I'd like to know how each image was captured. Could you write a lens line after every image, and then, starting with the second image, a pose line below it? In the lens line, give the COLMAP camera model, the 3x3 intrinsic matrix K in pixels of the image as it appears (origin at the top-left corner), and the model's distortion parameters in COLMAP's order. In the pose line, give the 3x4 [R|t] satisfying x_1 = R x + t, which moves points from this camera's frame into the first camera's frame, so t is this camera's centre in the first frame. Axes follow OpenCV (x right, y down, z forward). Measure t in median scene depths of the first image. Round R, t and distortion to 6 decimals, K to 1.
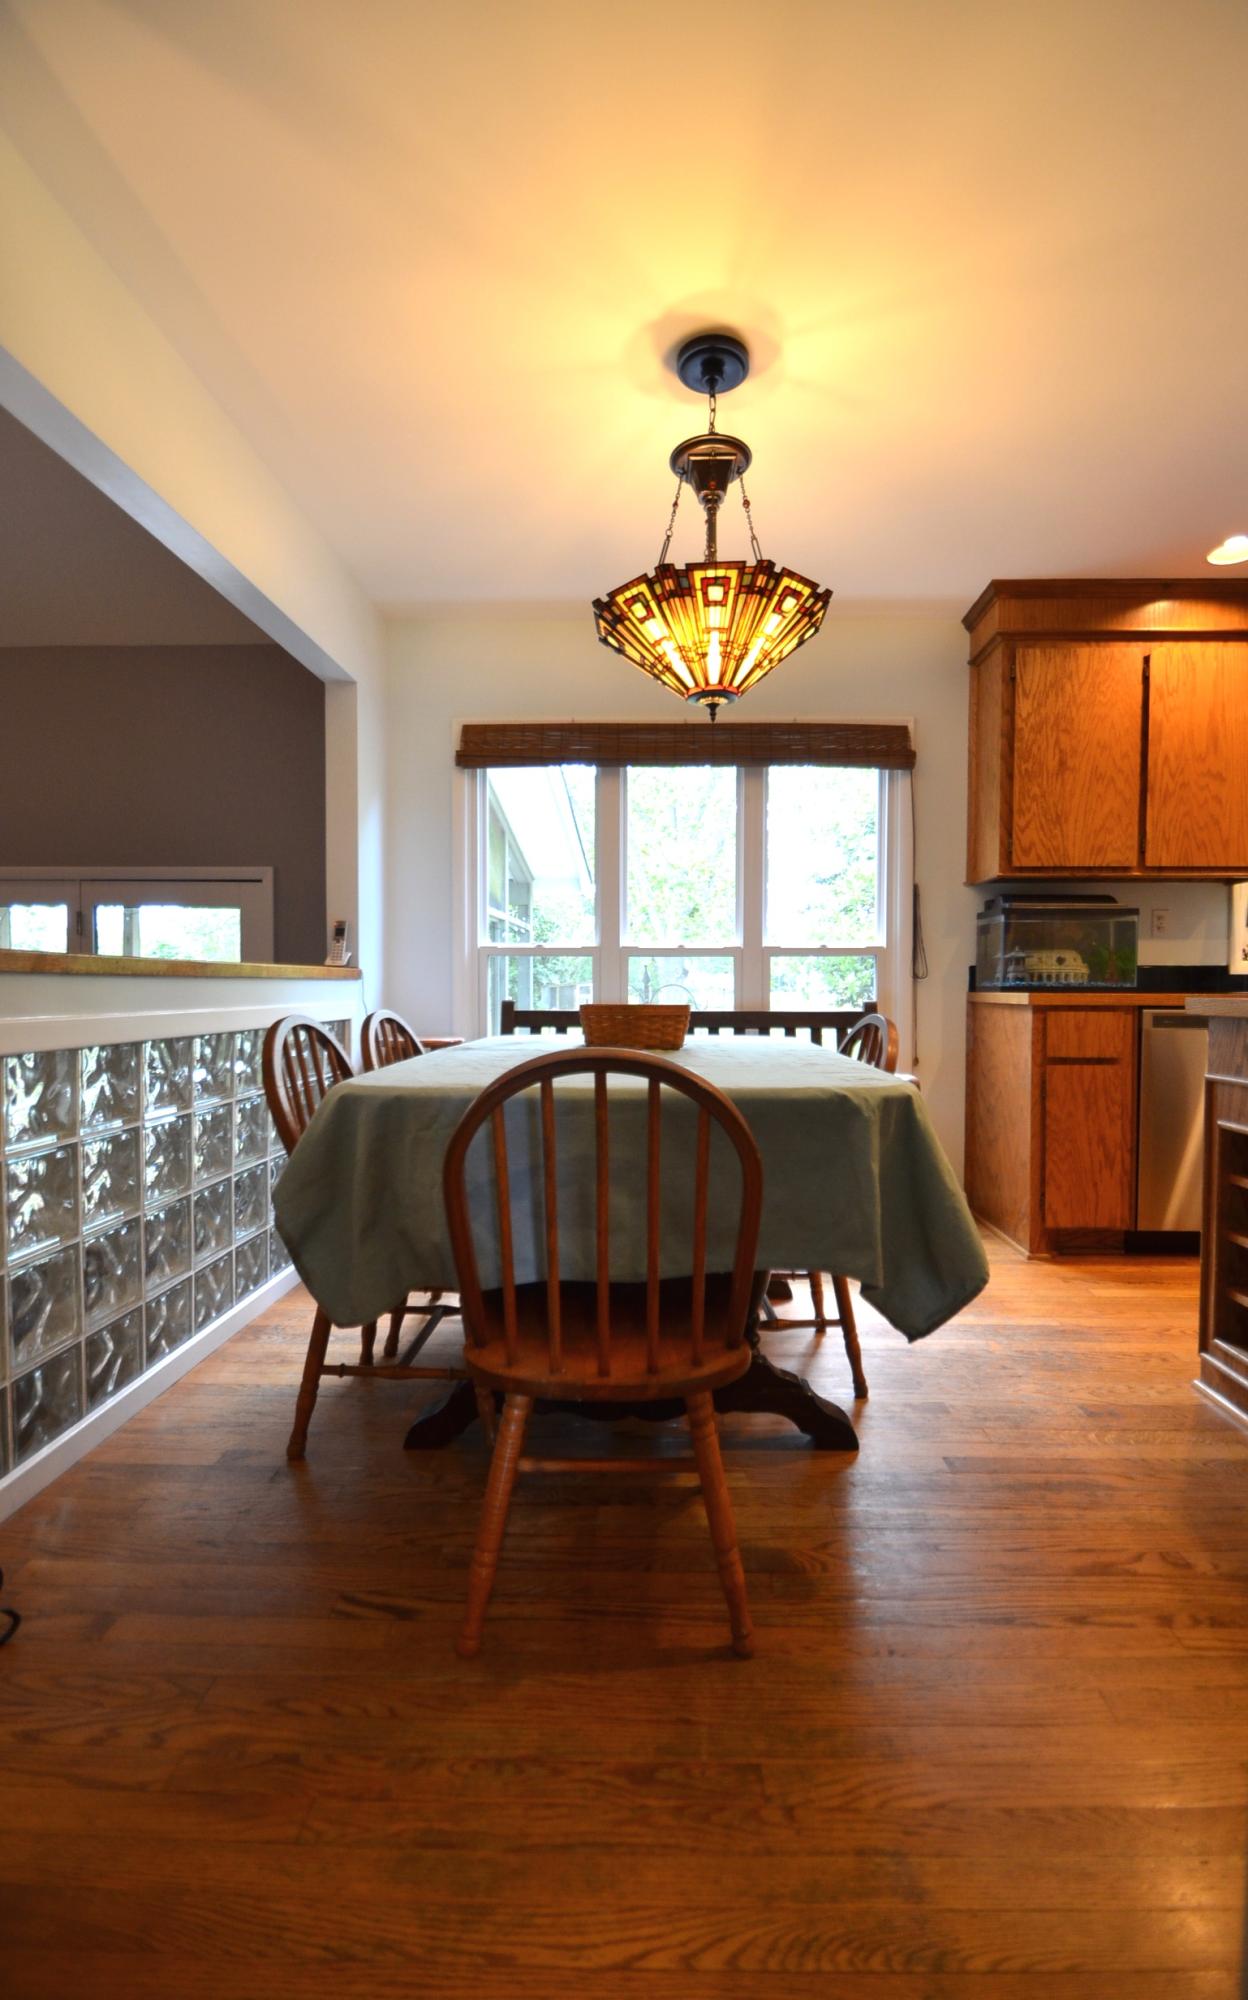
lens RADIAL K [[872.4, 0, 638.1], [0, 872.4, 1013.0], [0, 0, 1]] dist [0.005497, -0.000668]
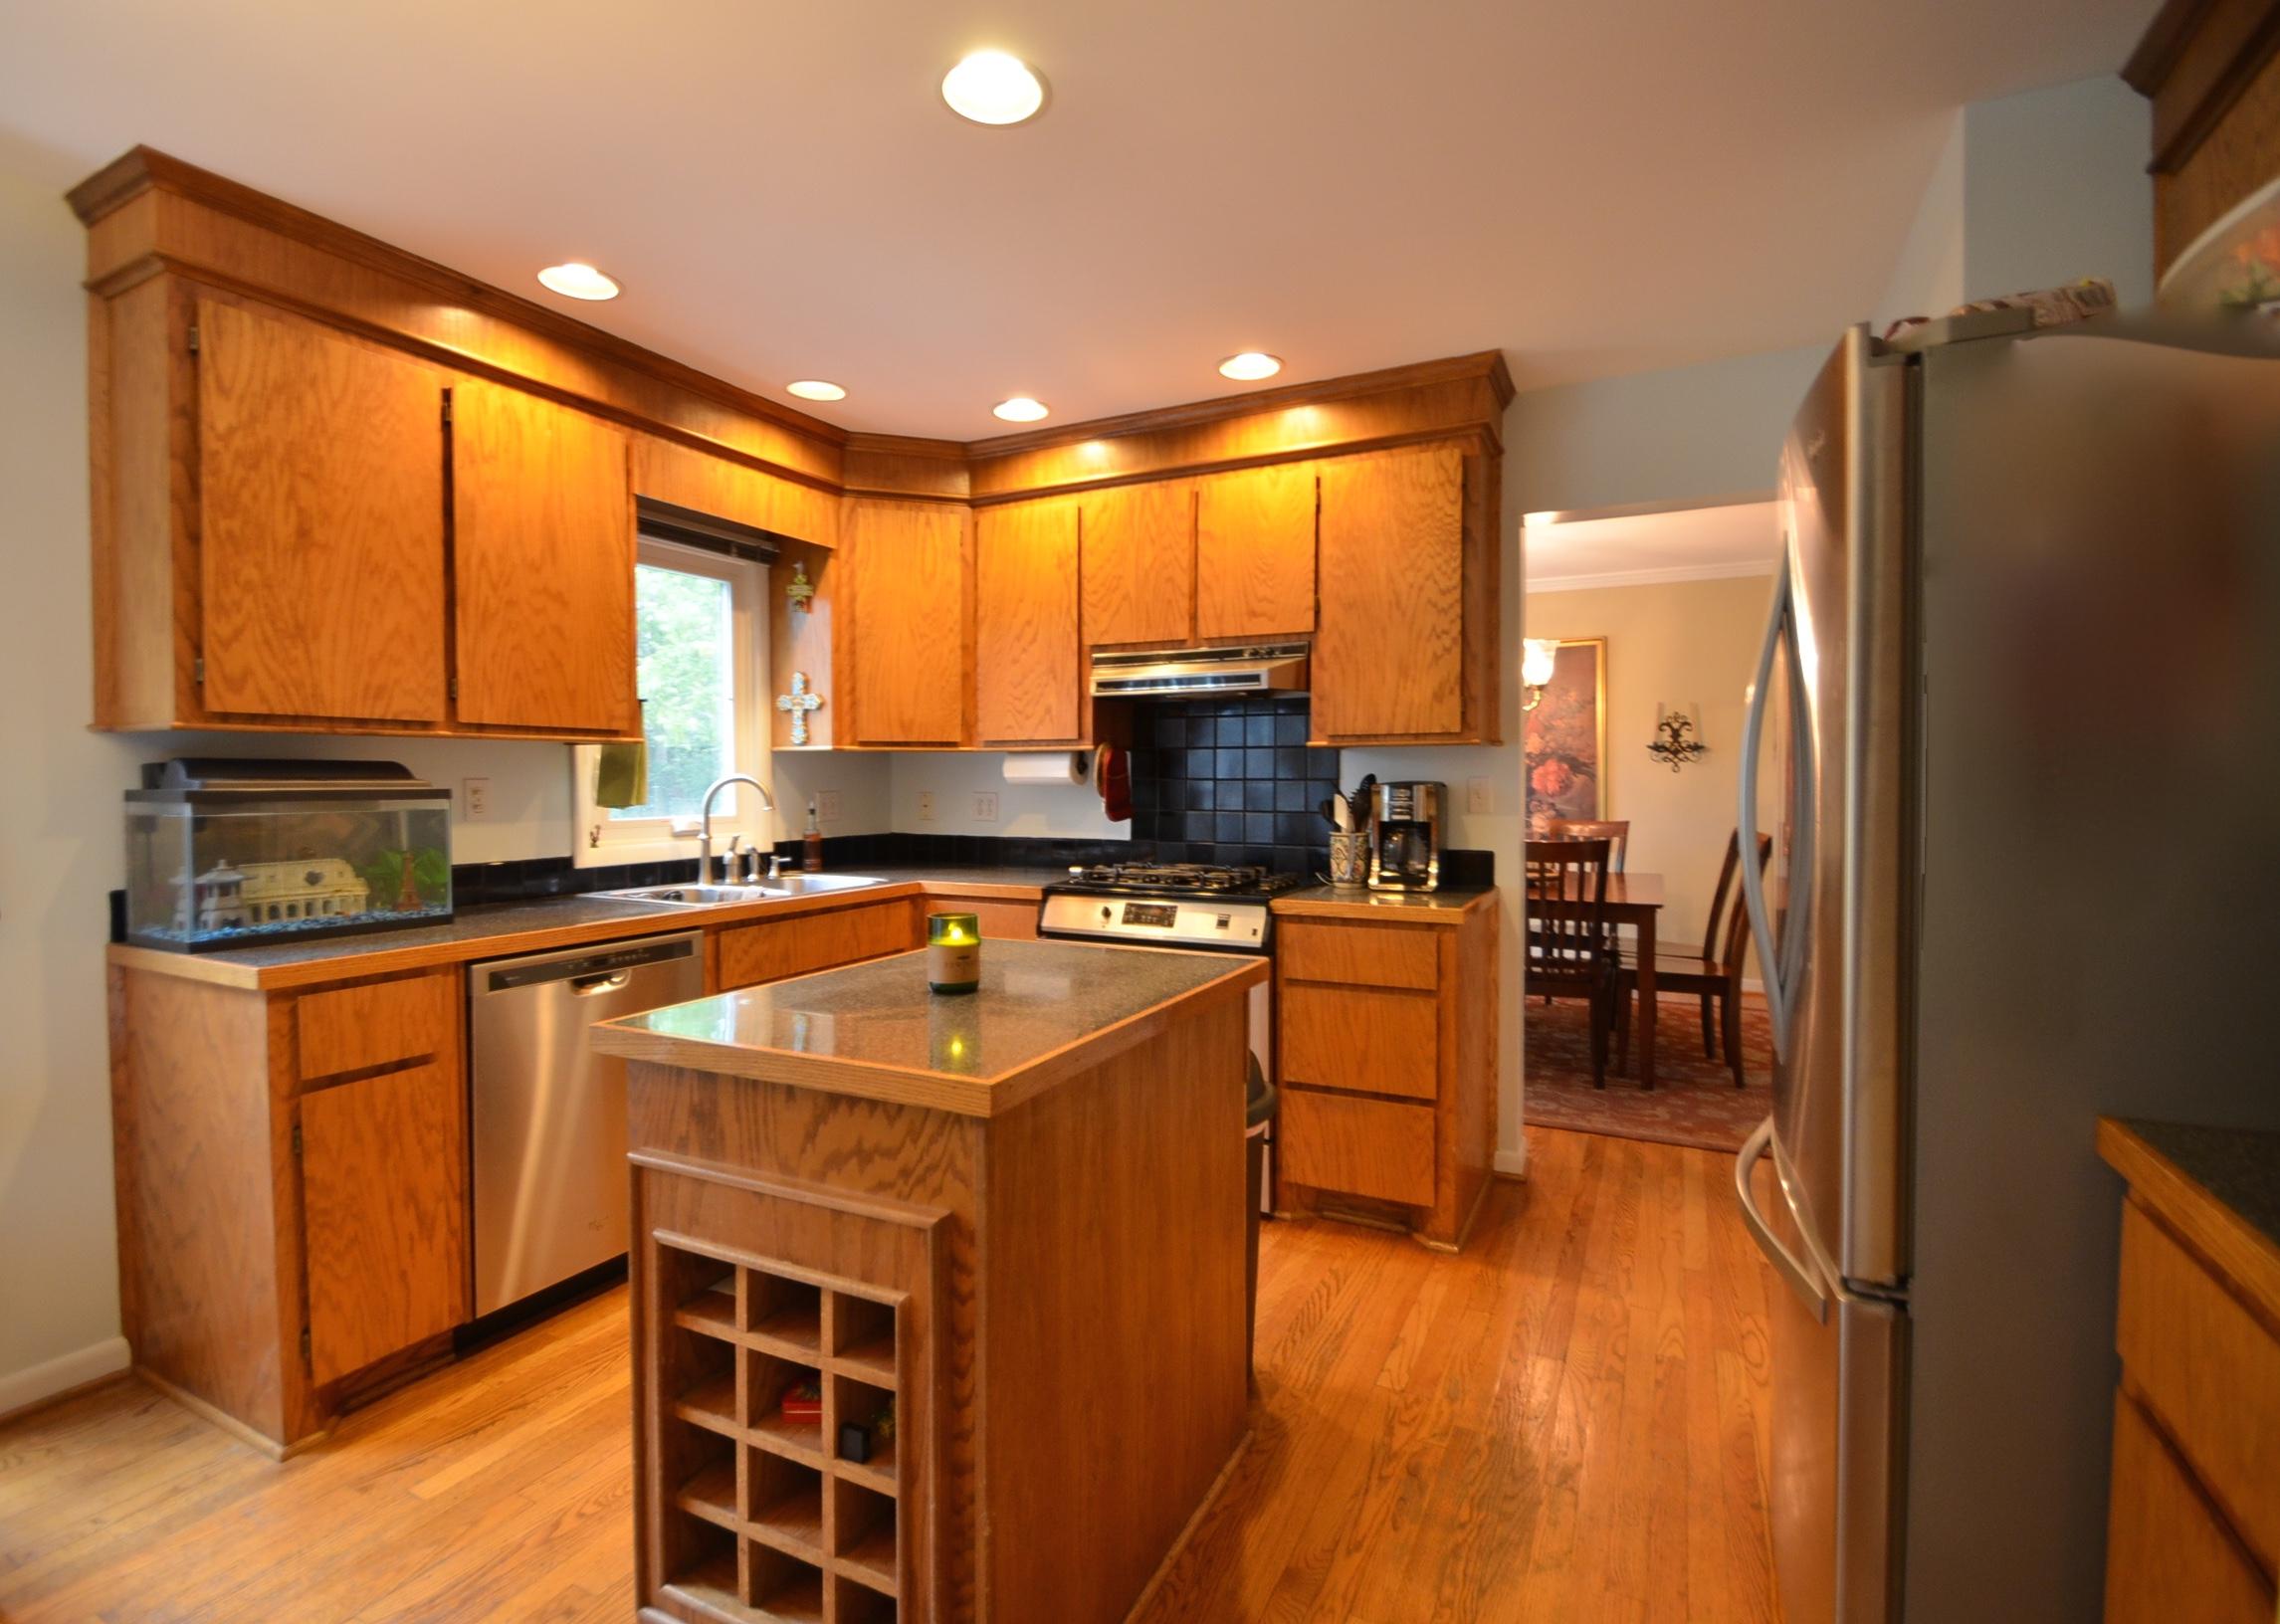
lens RADIAL K [[1075.1, 0, 1144.5], [0, 1075.1, 799.9], [0, 0, 1]] dist [-0.004295, -0.006789]
pose [[0.419995, -0.027020, 0.907124, 0.086254], [0.032394, 0.999366, 0.014770, -0.108486], [-0.906948, 0.023182, 0.420604, 0.228971]]
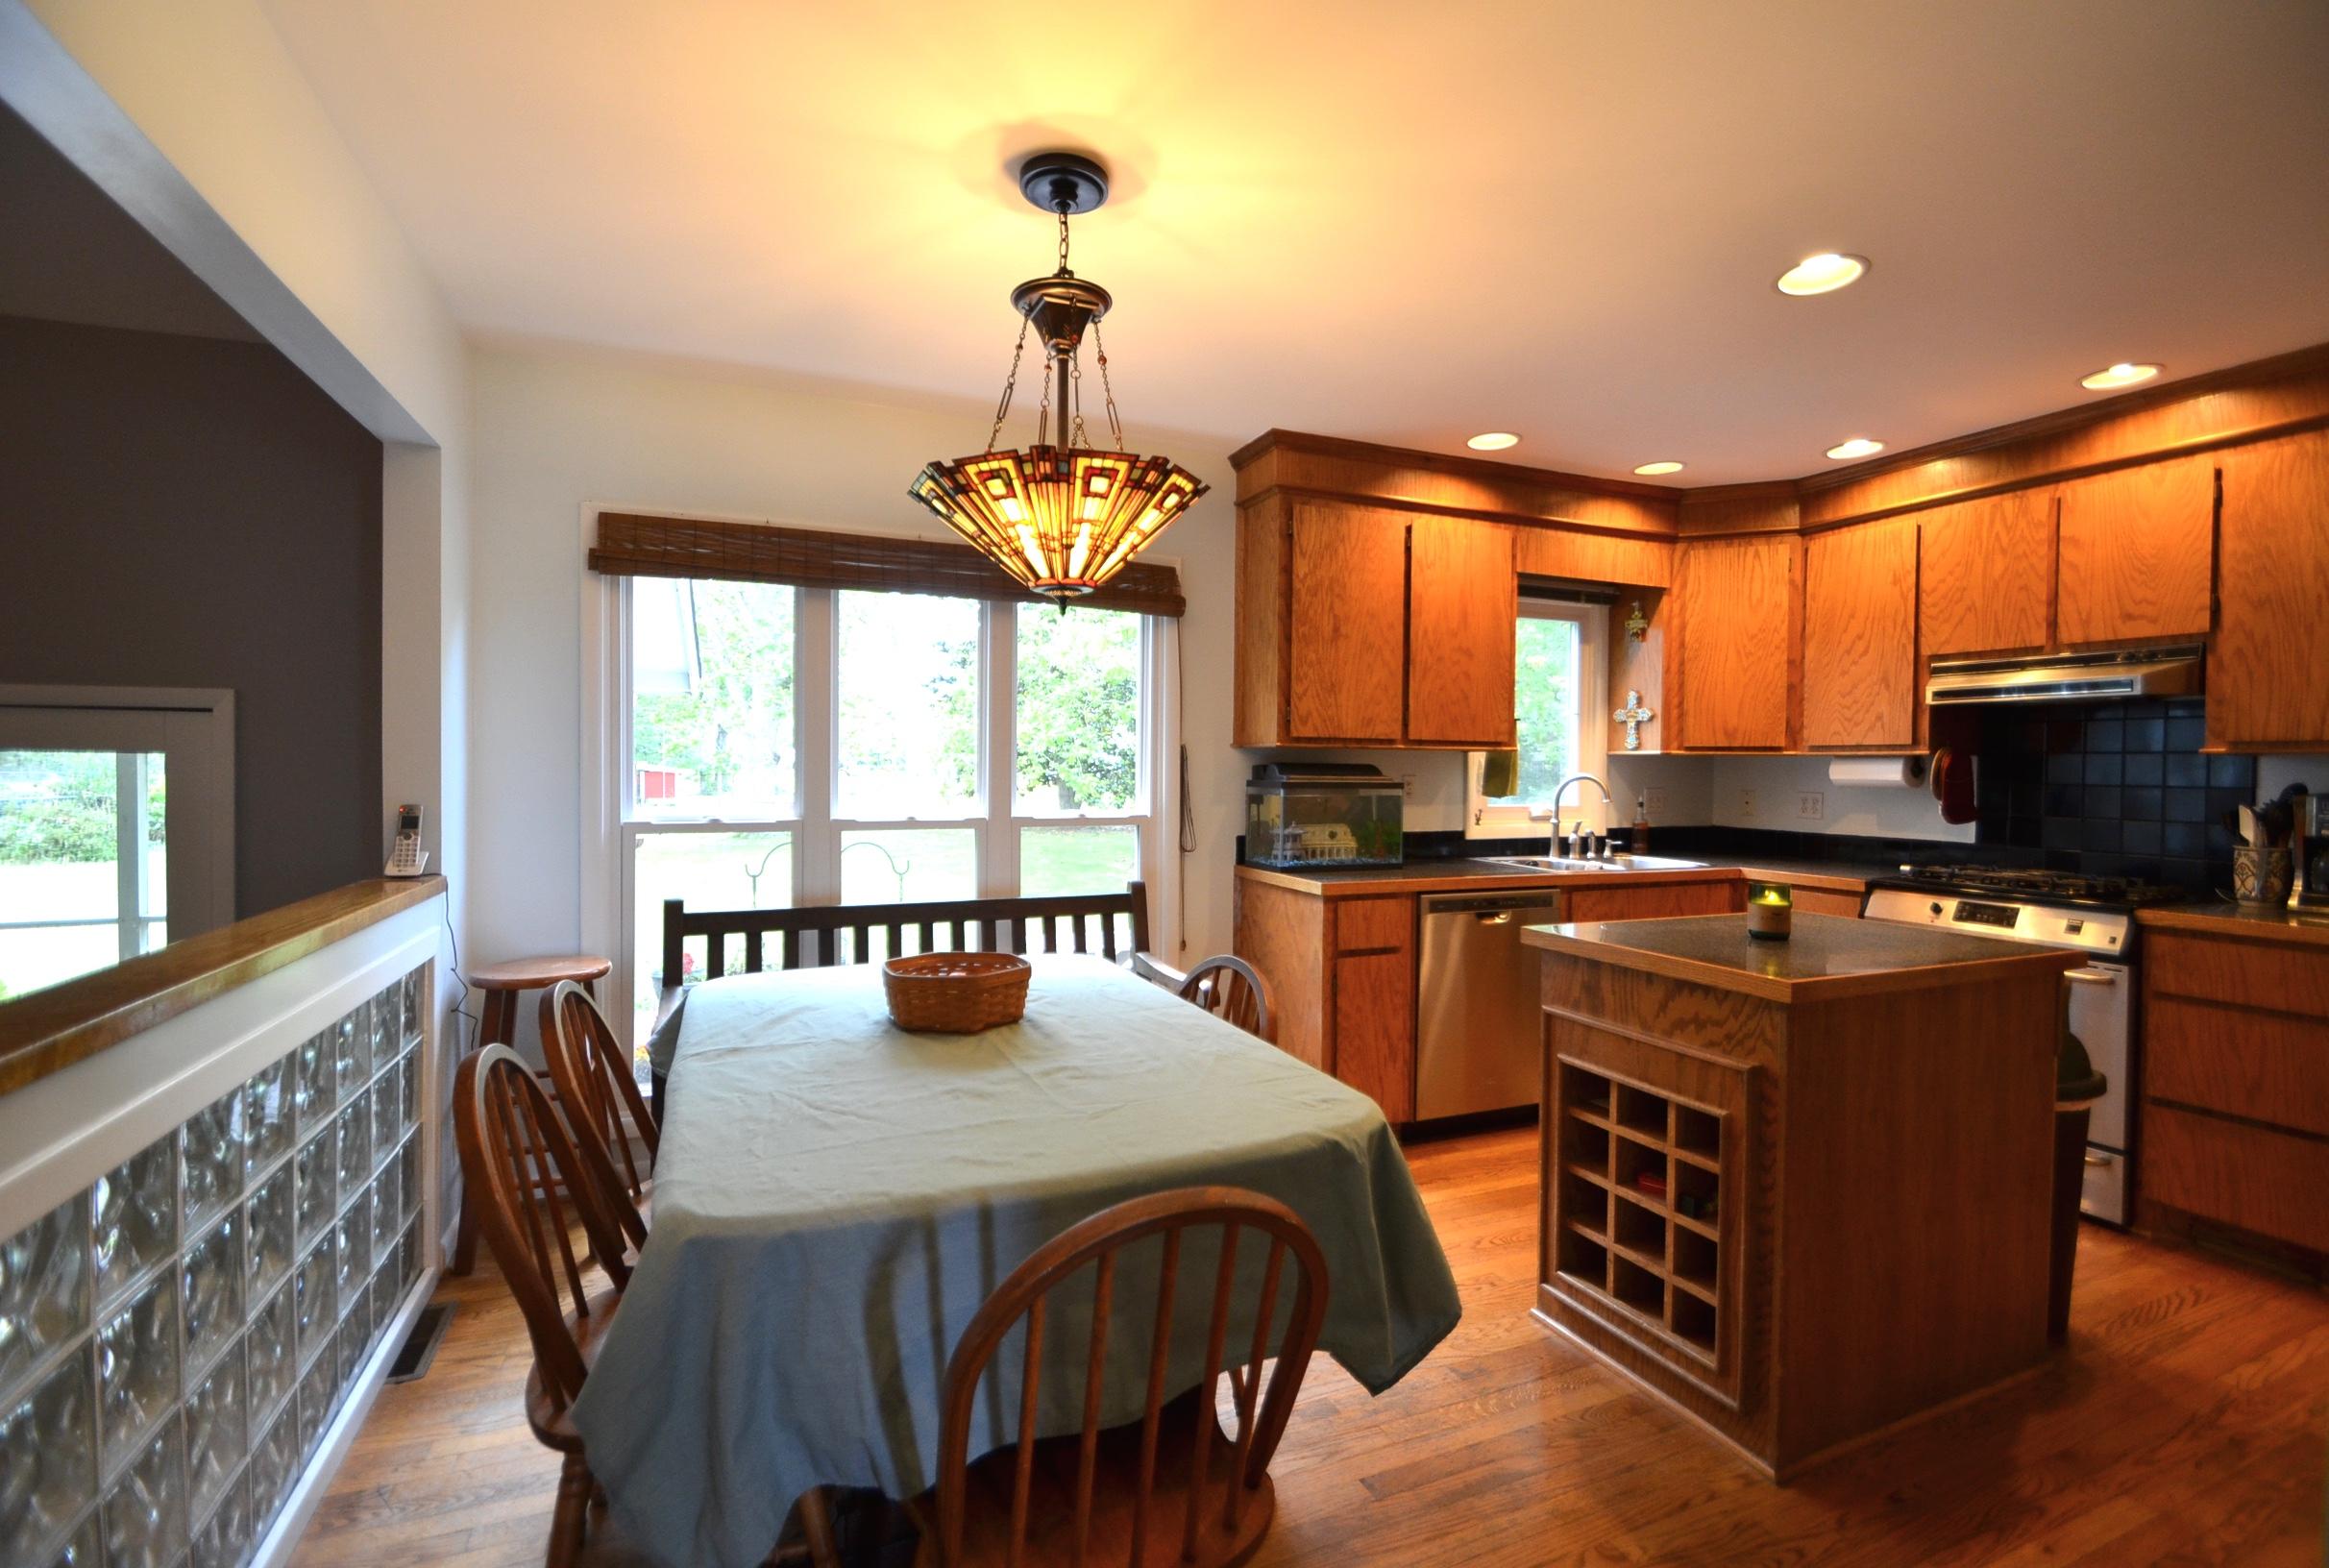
lens RADIAL K [[1040.9, 0, 1158.7], [0, 1040.9, 786.0], [0, 0, 1]] dist [0.007373, -0.011392]
pose [[0.911727, -0.006891, 0.410740, -0.154278], [0.009975, 0.999936, -0.005367, -0.113893], [-0.410676, 0.008991, 0.911737, 0.055006]]
